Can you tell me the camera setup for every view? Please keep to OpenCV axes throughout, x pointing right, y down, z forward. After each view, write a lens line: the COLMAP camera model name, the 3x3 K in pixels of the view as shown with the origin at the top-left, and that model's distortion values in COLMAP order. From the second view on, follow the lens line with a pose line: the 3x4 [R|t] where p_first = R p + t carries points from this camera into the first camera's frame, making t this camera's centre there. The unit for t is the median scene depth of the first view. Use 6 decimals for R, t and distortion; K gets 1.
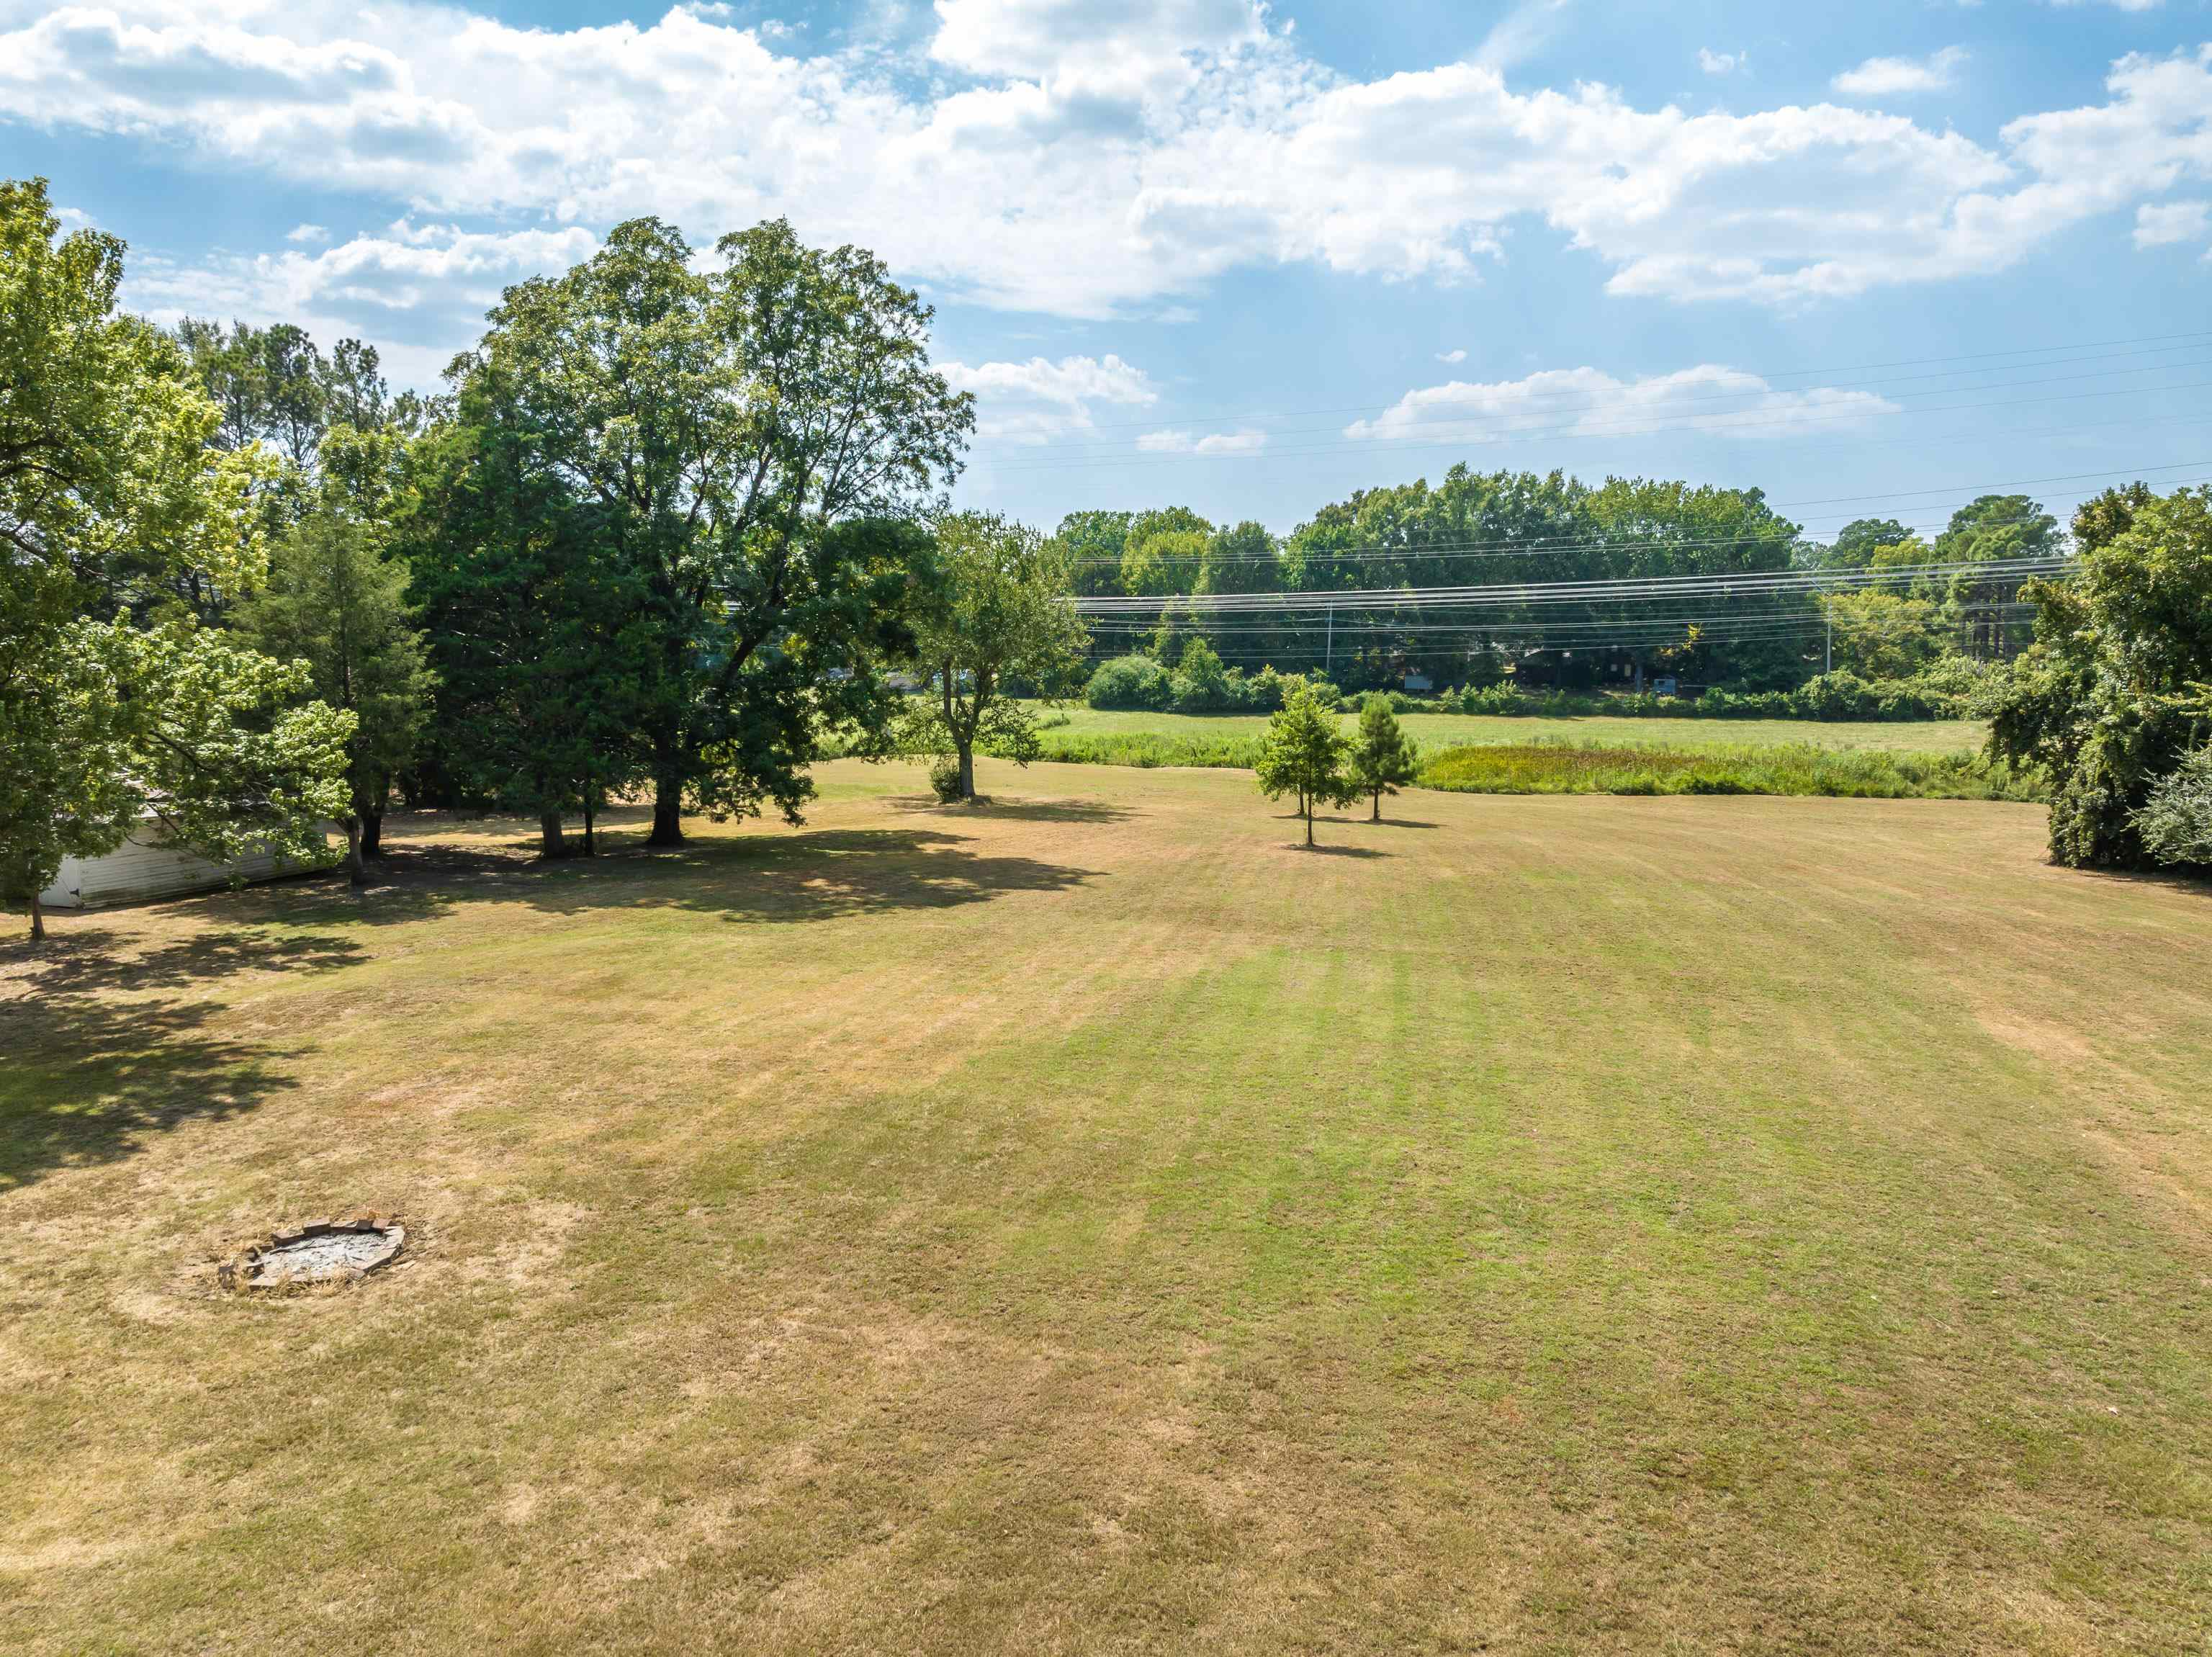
lens RADIAL K [[1547.3, 0, 1105.4], [0, 1547.3, 831.0], [0, 0, 1]] dist [-0.040852, 0.027491]
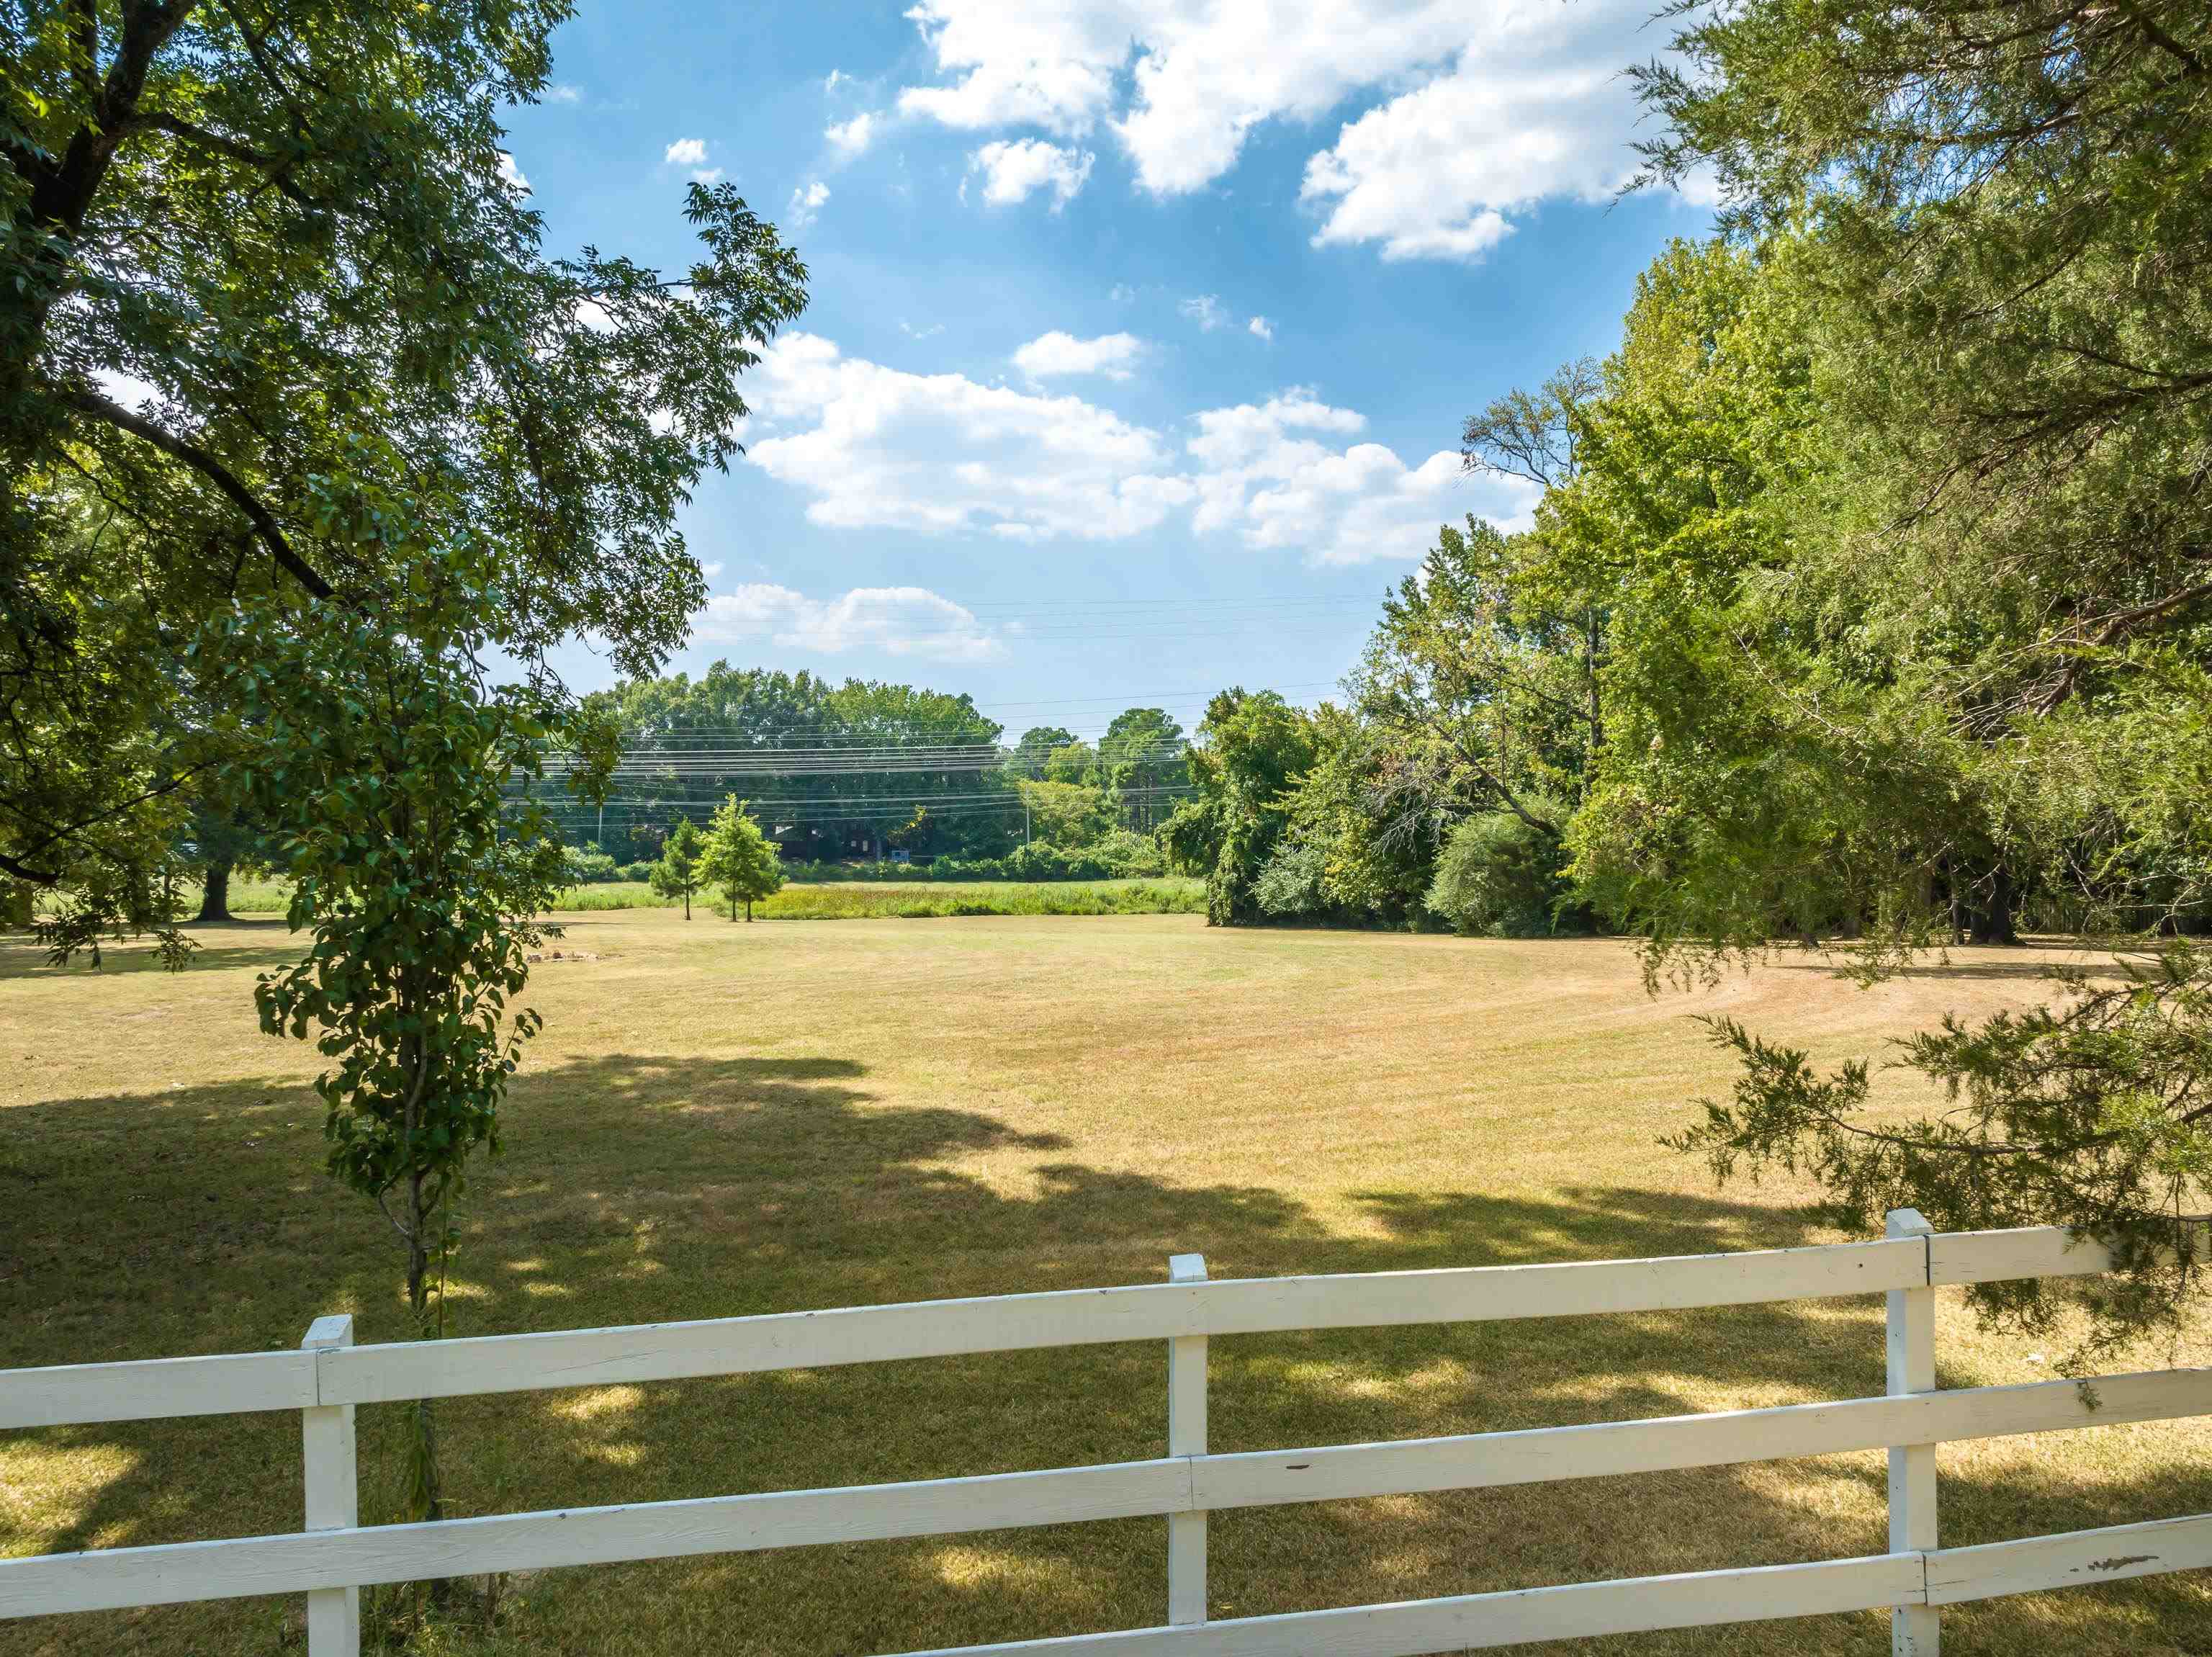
lens RADIAL K [[1547.3, 0, 1118.3], [0, 1547.3, 823.4], [0, 0, 1]] dist [-0.040852, 0.027491]
pose [[0.870404, 0.010117, 0.492234, -0.075630], [0.056697, 0.991078, -0.120626, 0.033900], [-0.489063, 0.132902, 0.862064, -0.103394]]
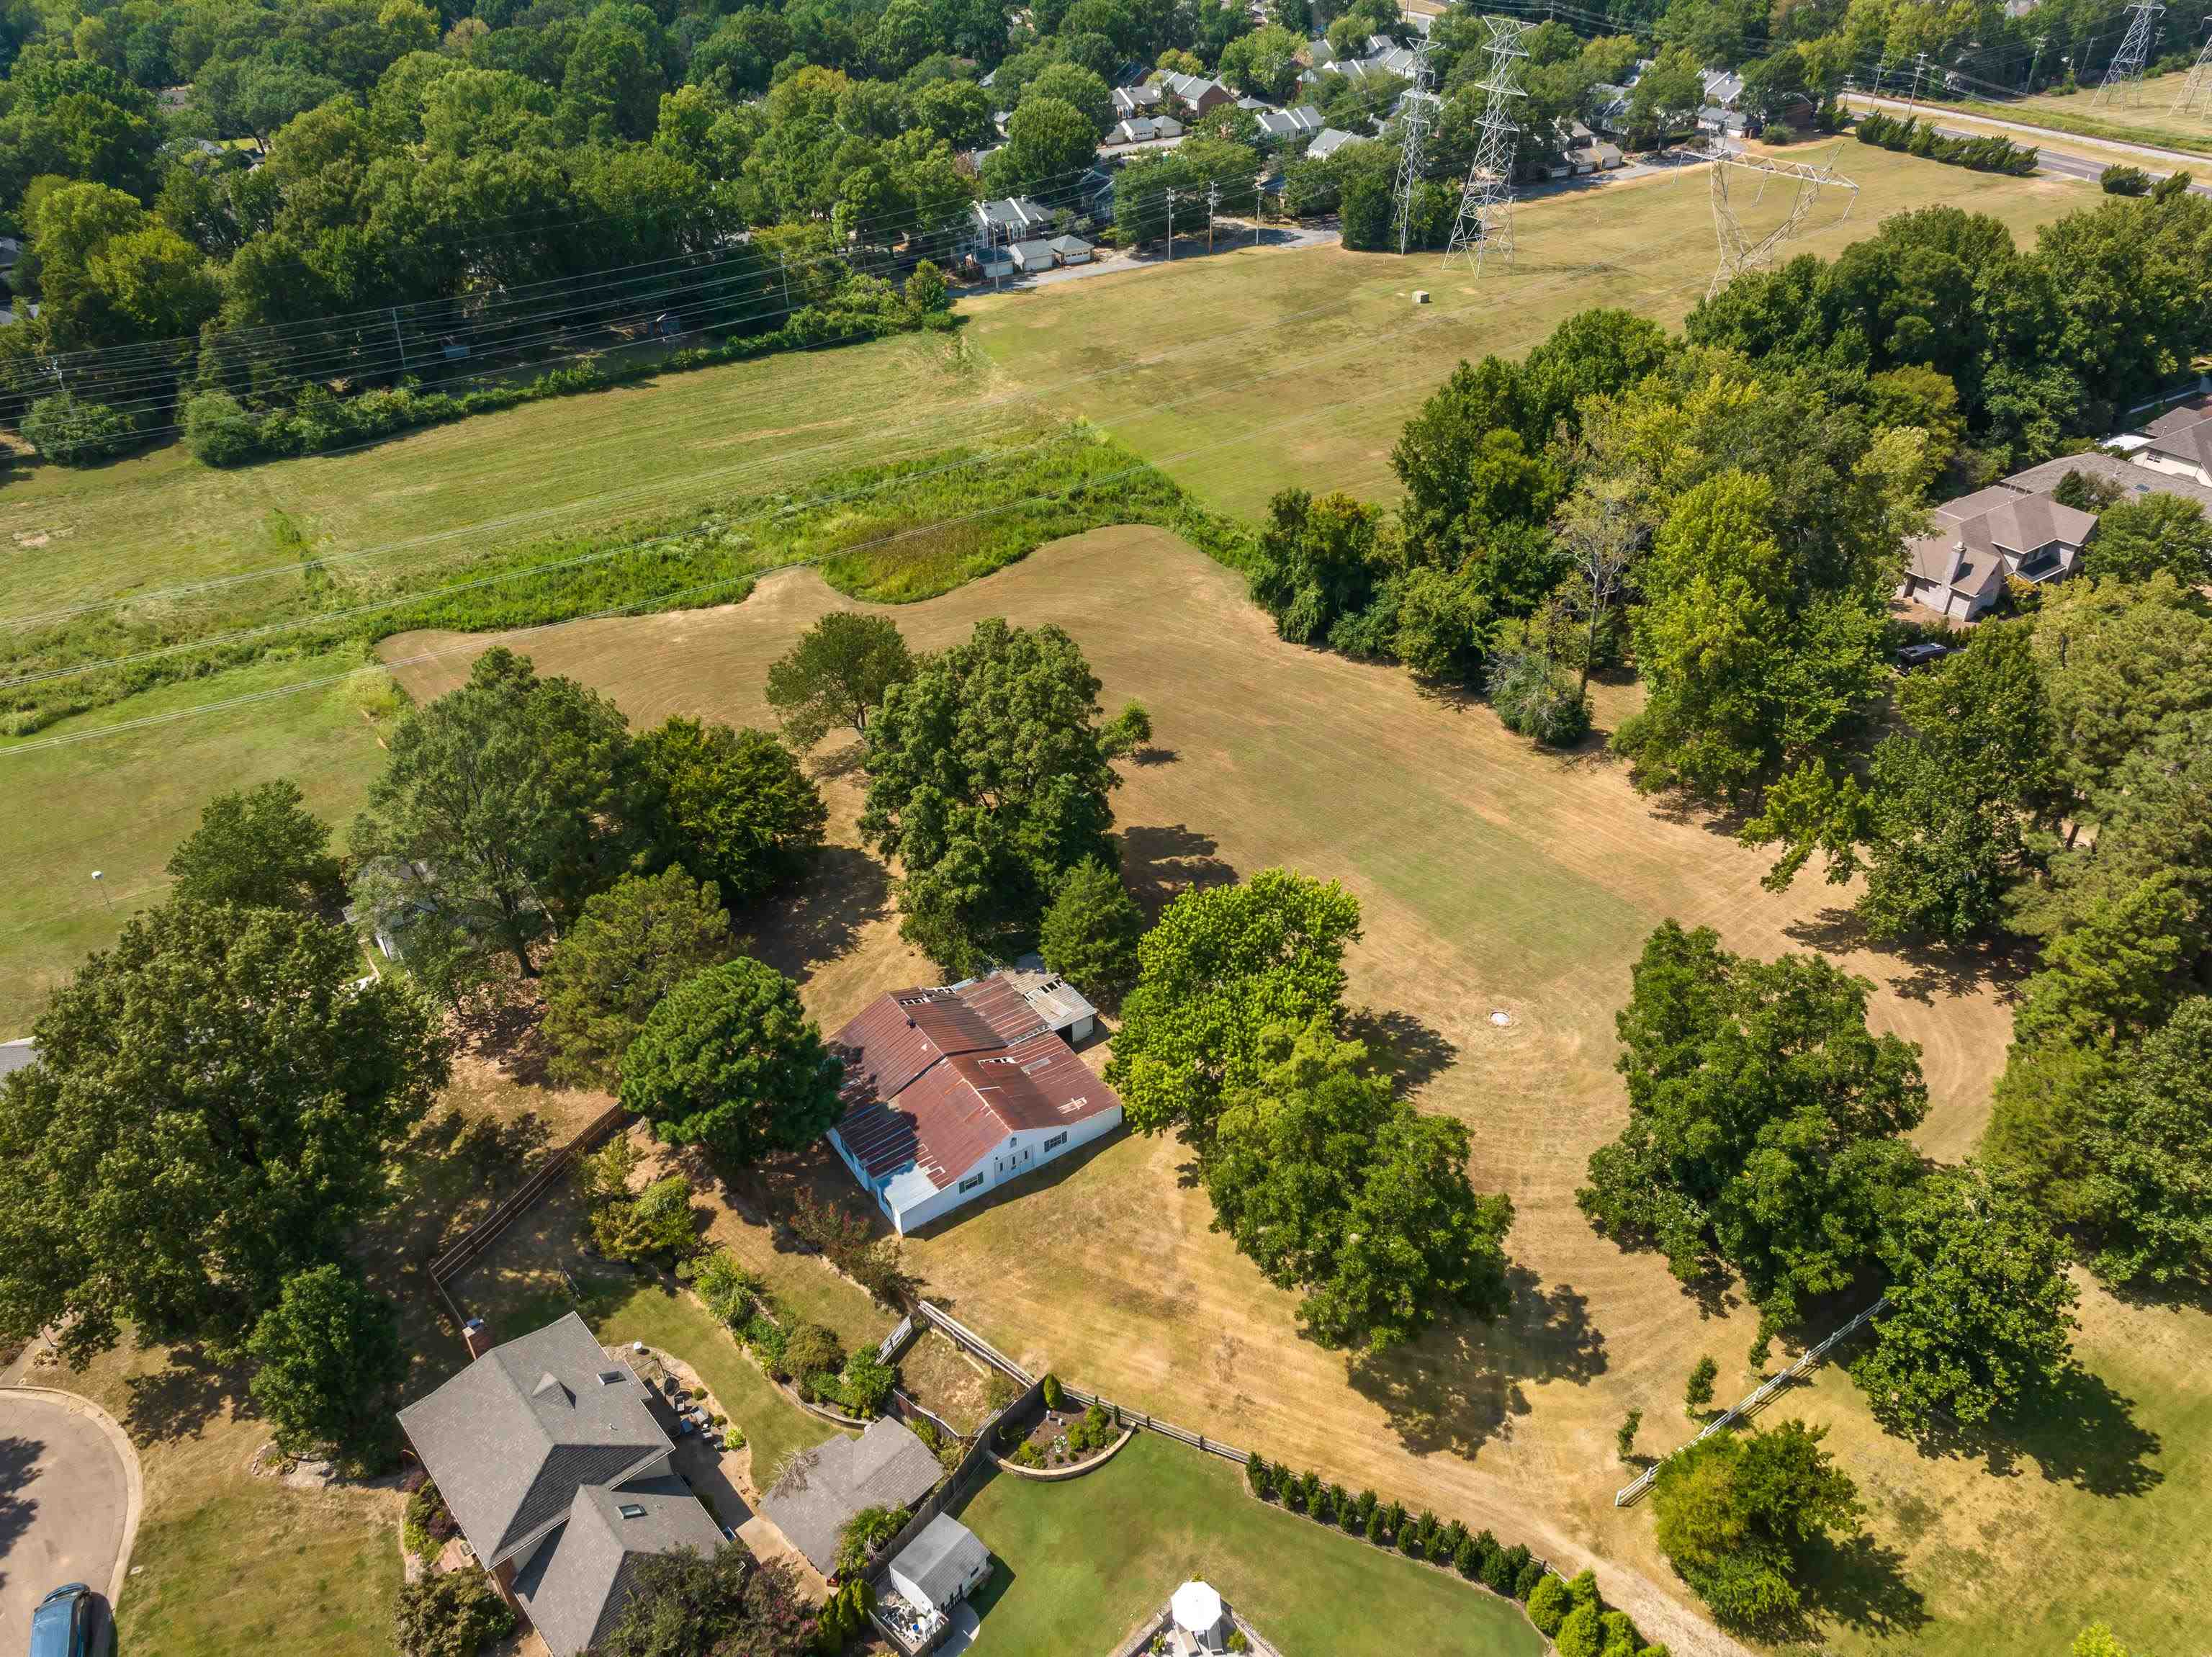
lens RADIAL K [[1547.3, 0, 1111.5], [0, 1547.3, 827.0], [0, 0, 1]] dist [-0.040852, 0.027491]
pose [[0.585144, -0.457326, 0.669671, -0.506181], [0.102265, 0.860829, 0.498514, -0.359014], [-0.804455, -0.223219, 0.550477, -0.106376]]
